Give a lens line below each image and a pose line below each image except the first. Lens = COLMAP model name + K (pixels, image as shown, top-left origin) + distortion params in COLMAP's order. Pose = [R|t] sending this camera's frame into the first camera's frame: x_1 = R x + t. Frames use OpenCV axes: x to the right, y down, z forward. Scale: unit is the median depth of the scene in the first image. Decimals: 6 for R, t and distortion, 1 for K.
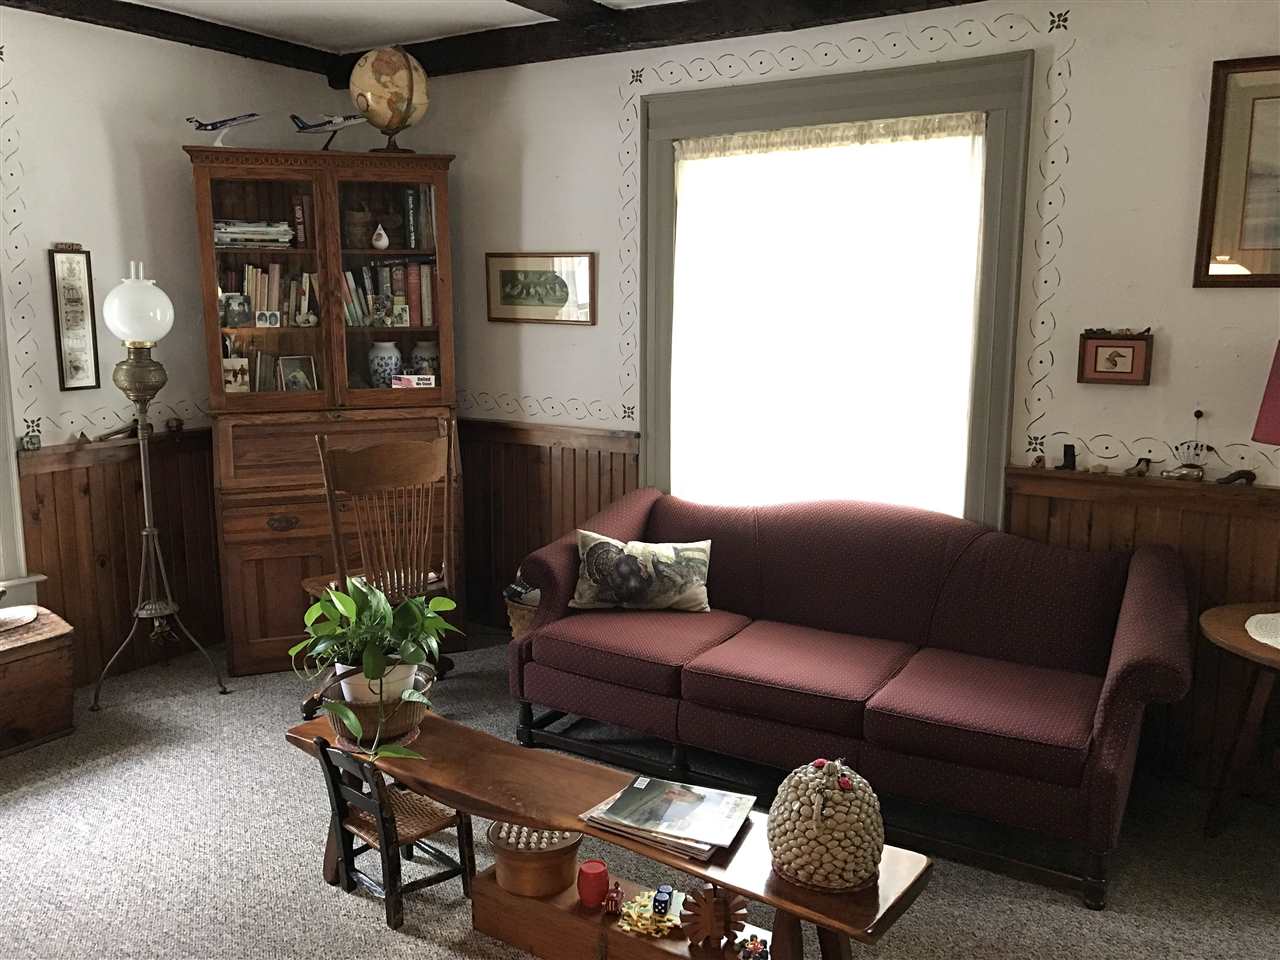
lens RADIAL K [[1052.7, 0, 638.3], [0, 1052.7, 476.5], [0, 0, 1]] dist [-0.009500, -0.003080]
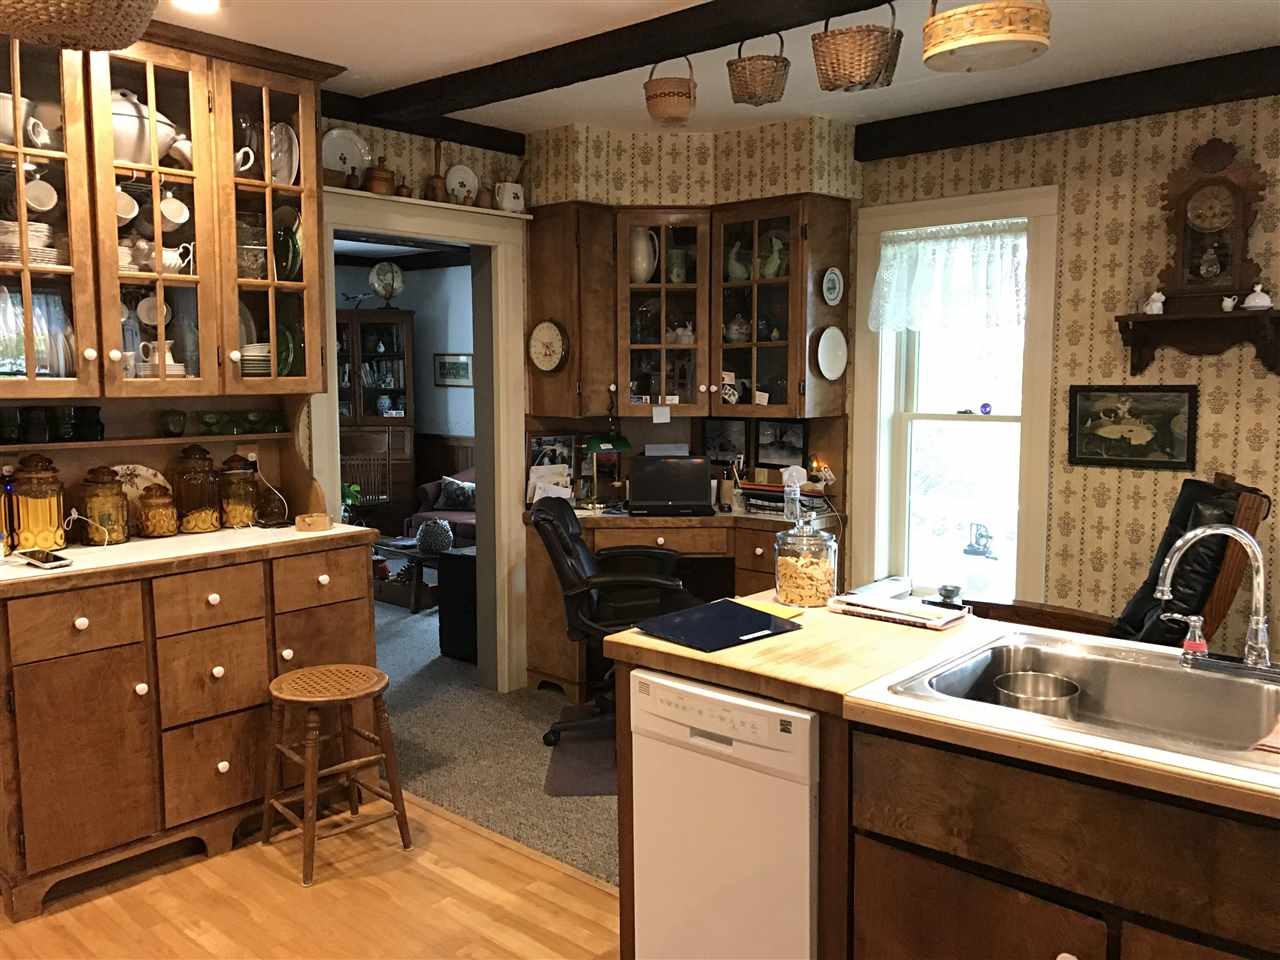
lens RADIAL K [[1052.7, 0, 641.1], [0, 1052.7, 480.1], [0, 0, 1]] dist [-0.009500, -0.003080]
pose [[0.983169, 0.019468, -0.181659, 0.669459], [-0.032190, 0.997210, -0.067345, 0.171146], [0.179841, 0.072059, 0.981053, -0.990913]]
